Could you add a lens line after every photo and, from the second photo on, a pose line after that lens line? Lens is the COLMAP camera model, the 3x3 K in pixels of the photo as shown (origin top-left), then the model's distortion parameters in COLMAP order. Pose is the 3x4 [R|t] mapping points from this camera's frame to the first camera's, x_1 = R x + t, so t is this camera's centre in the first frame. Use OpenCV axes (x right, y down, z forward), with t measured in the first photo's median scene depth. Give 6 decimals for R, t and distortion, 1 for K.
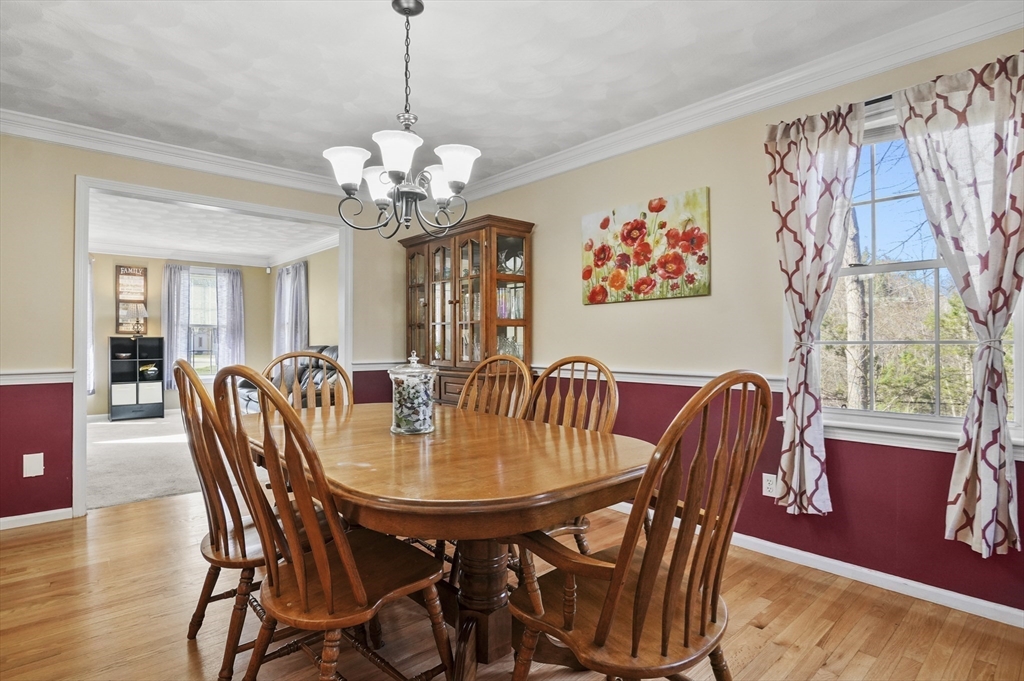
lens RADIAL K [[528.5, 0, 508.9], [0, 528.5, 342.3], [0, 0, 1]] dist [-0.020173, 0.008207]
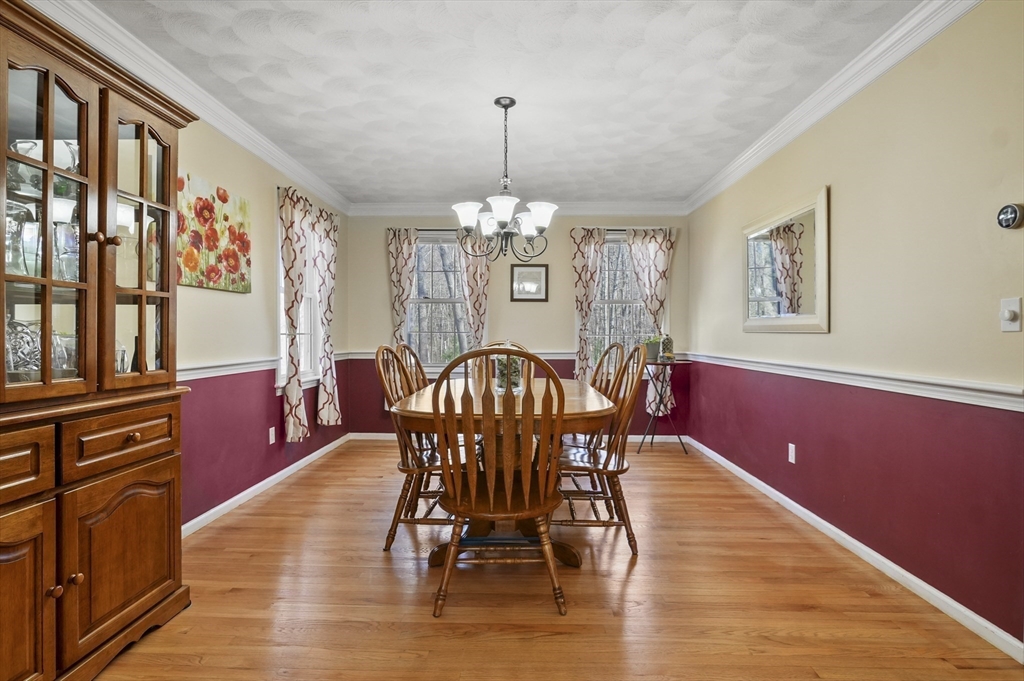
lens RADIAL K [[528.5, 0, 513.2], [0, 528.5, 334.9], [0, 0, 1]] dist [-0.020173, 0.008207]
pose [[-0.740353, -0.005375, 0.672197, -0.778849], [-0.003866, 0.999986, 0.003738, -0.003279], [-0.672207, 0.000169, -0.740363, 1.345209]]
